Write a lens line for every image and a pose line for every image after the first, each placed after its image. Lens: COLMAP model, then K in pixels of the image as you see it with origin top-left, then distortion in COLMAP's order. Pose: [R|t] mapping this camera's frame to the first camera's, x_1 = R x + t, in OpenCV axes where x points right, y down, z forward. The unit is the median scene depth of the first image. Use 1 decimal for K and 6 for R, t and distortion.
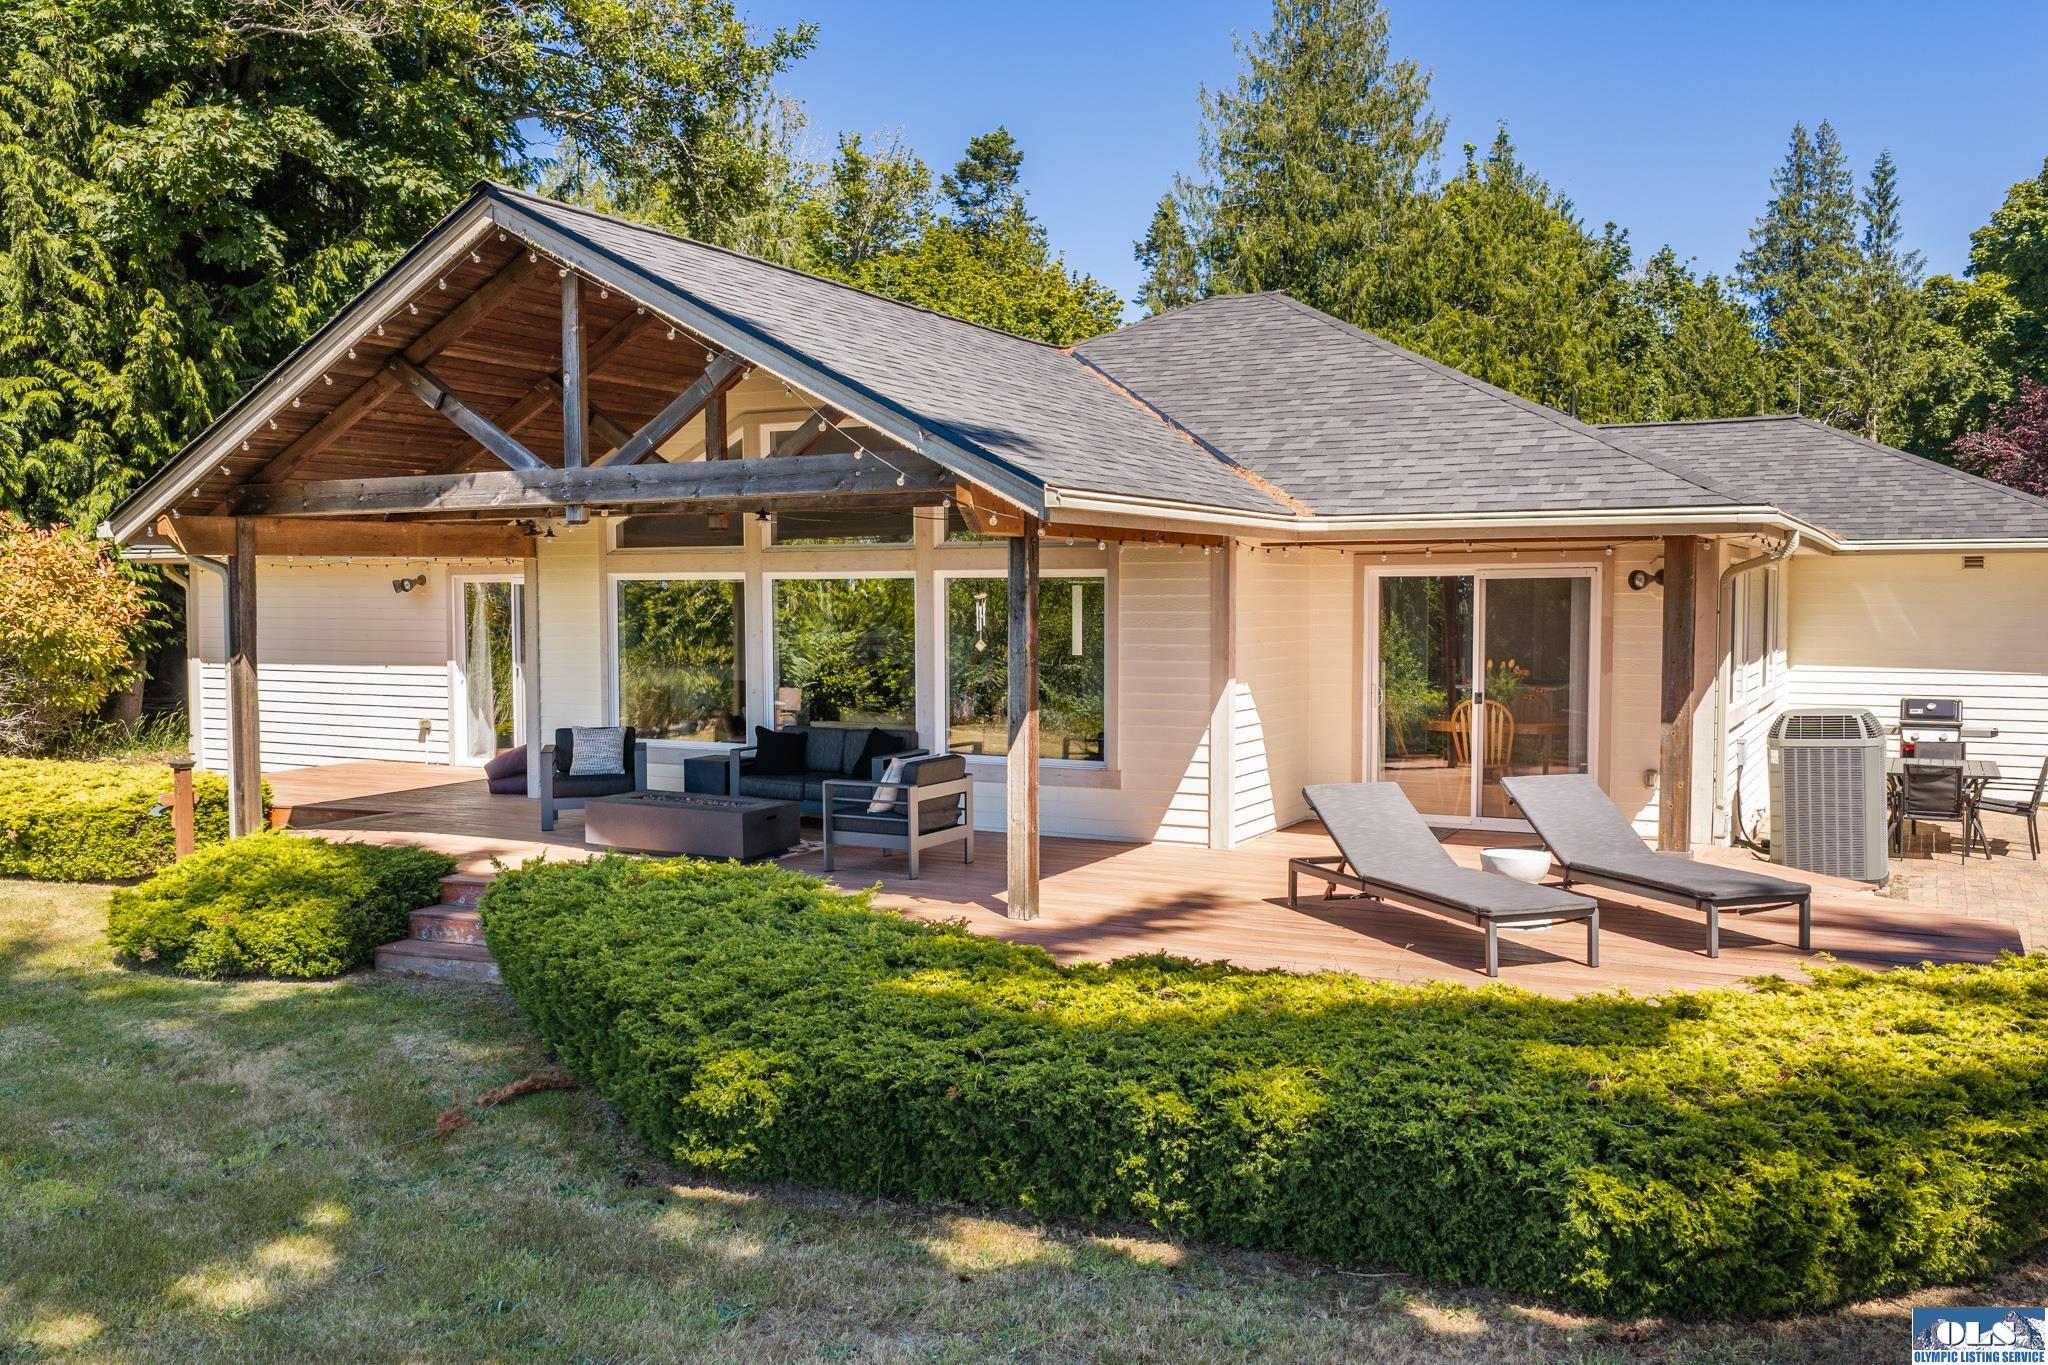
lens RADIAL K [[1674.1, 0, 1024.0], [0, 1674.1, 682.5], [0, 0, 1]] dist [0.002644, 0.003175]
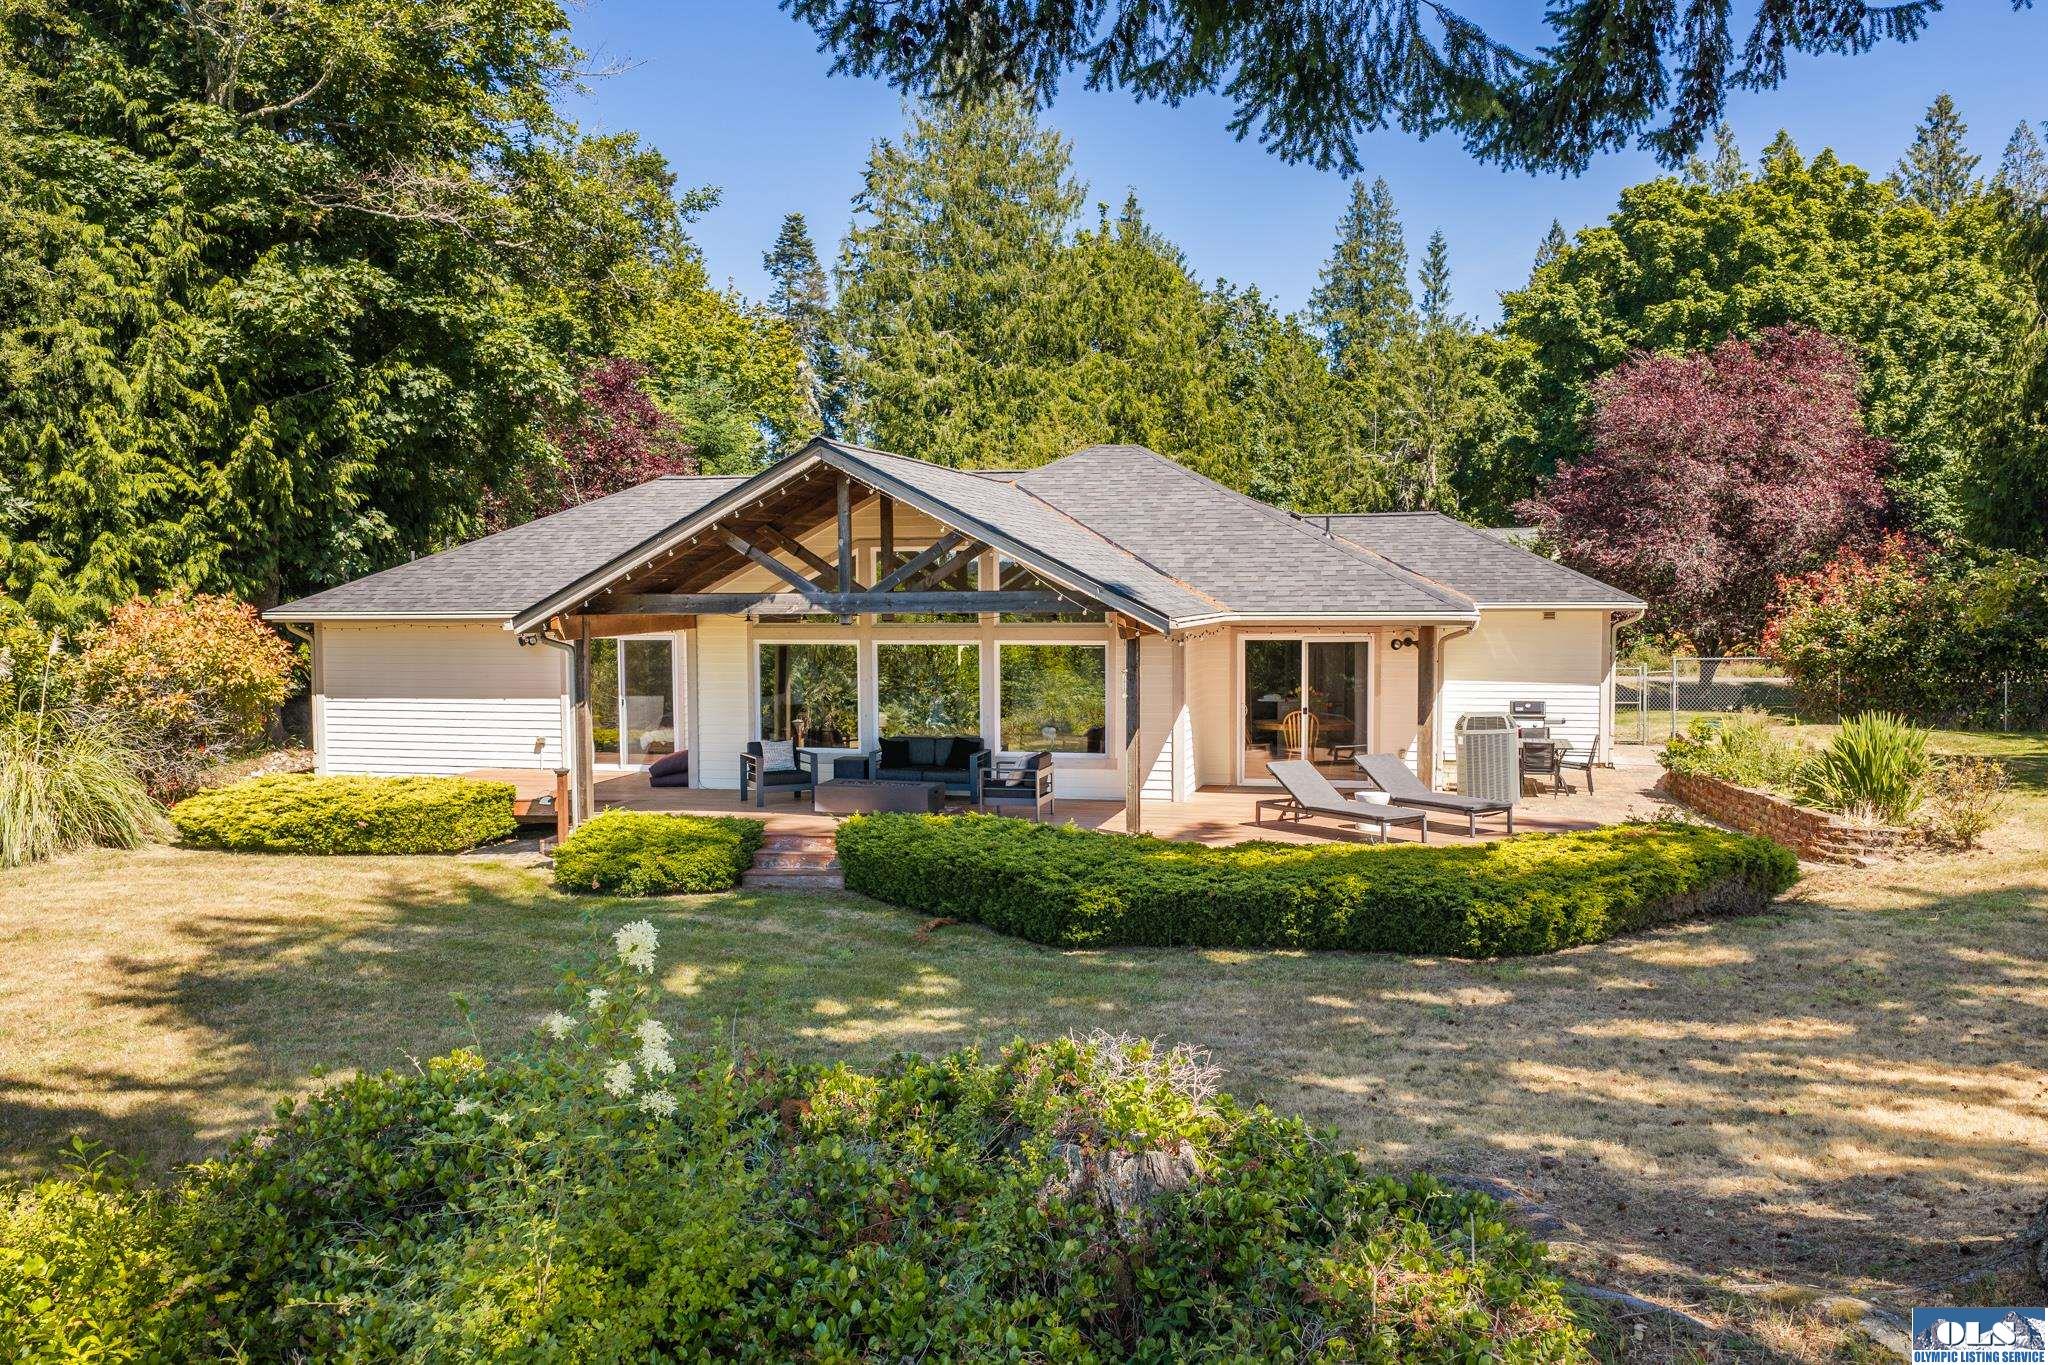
lens RADIAL K [[1634.5, 0, 1024.0], [0, 1634.5, 682.5], [0, 0, 1]] dist [0.030952, -0.003922]
pose [[0.972650, -0.017622, 0.231606, -0.245043], [0.016540, 0.999841, 0.006615, -0.021963], [-0.231686, -0.002604, 0.972787, -0.351495]]
